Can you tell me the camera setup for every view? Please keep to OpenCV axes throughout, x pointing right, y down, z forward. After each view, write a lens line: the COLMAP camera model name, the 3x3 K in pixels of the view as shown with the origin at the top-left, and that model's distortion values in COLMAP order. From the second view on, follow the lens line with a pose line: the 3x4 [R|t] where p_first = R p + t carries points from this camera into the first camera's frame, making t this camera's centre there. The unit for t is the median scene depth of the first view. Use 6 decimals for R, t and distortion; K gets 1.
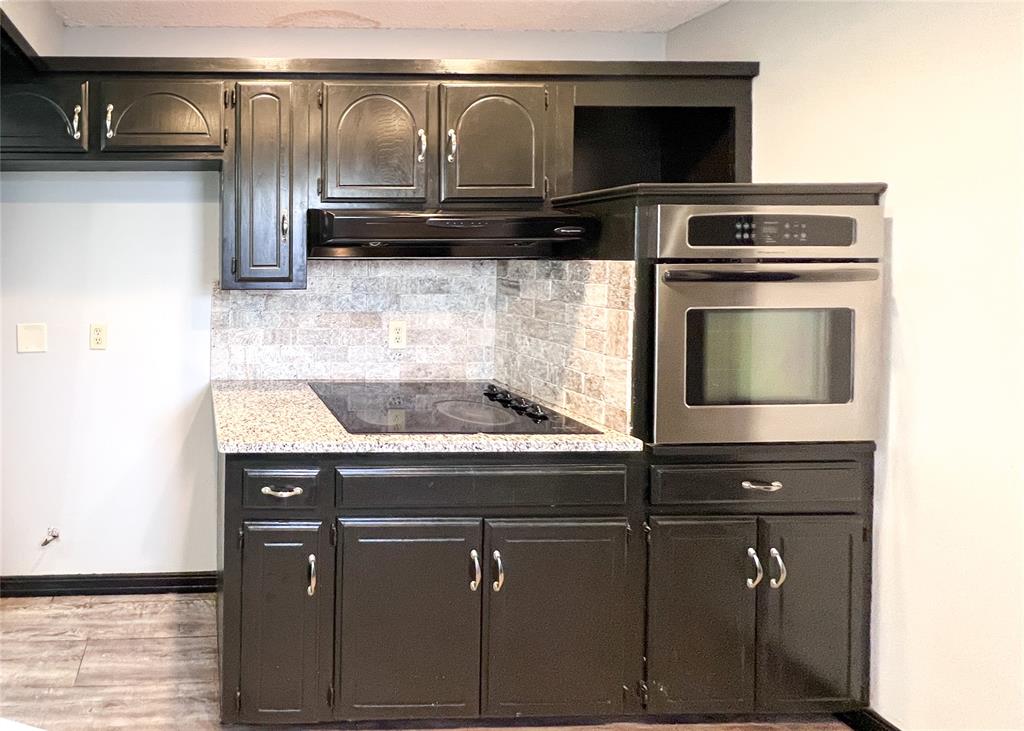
lens RADIAL K [[405.0, 0, 512.0], [0, 405.0, 373.4], [0, 0, 1]] dist [0.010283, 0.000156]
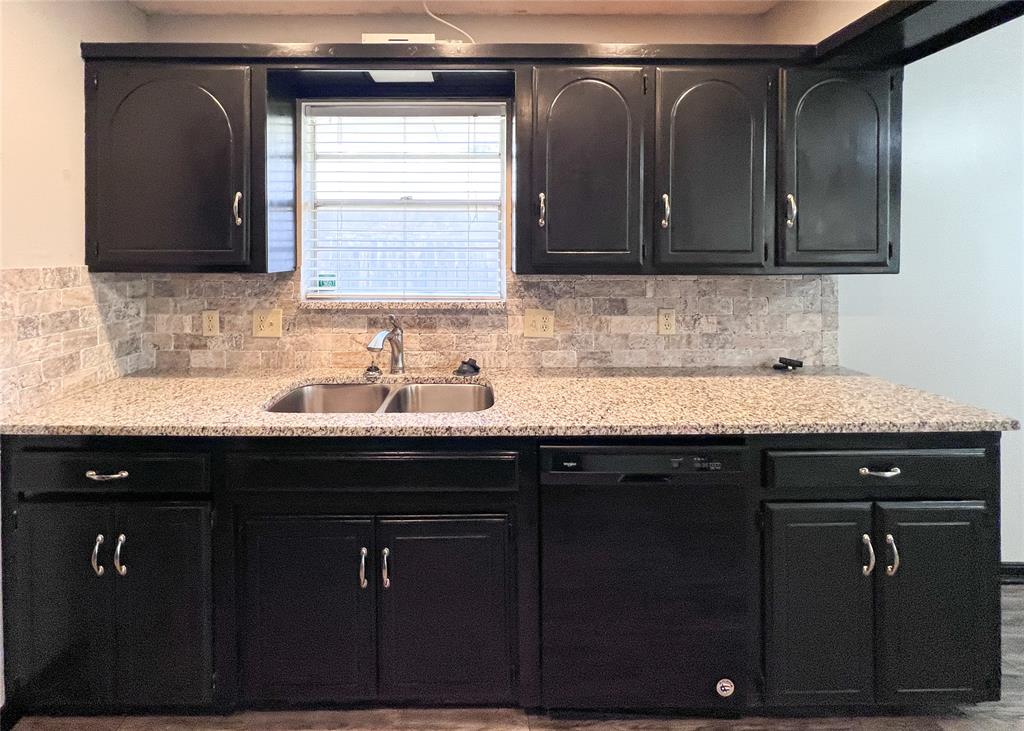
lens RADIAL K [[411.5, 0, 509.1], [0, 411.5, 344.5], [0, 0, 1]] dist [-0.001970, 0.000367]
pose [[0.999982, 0.004945, -0.003453, -0.826137], [-0.005028, 0.999688, -0.024477, 0.004328], [0.003331, 0.024494, 0.999694, -0.009215]]
